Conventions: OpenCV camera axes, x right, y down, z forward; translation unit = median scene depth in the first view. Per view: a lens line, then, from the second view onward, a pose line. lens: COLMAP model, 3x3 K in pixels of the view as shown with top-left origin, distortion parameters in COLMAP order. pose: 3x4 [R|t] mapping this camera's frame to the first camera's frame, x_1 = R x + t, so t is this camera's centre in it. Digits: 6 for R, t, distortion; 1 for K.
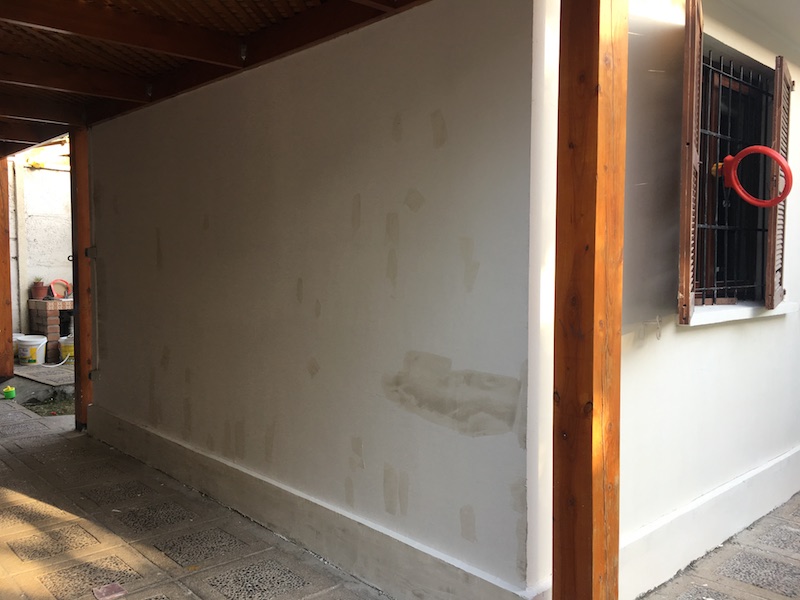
lens RADIAL K [[682.9, 0, 400.4], [0, 682.9, 298.3], [0, 0, 1]] dist [0.062323, -0.075916]
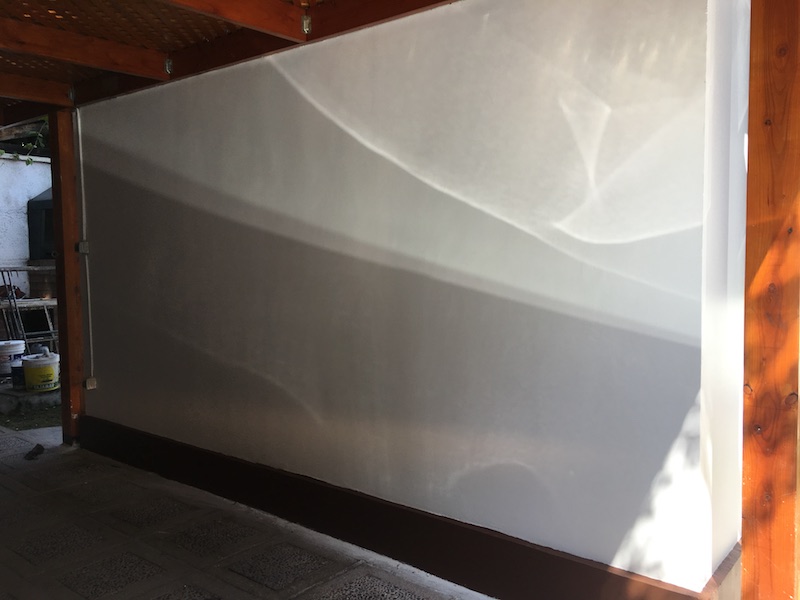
lens RADIAL K [[682.9, 0, 400.3], [0, 682.9, 298.7], [0, 0, 1]] dist [0.062323, -0.075916]
pose [[0.991055, -0.018190, 0.132212, -0.231634], [0.017327, 0.999820, 0.007673, 0.002199], [-0.132328, -0.005314, 0.991192, 0.074593]]
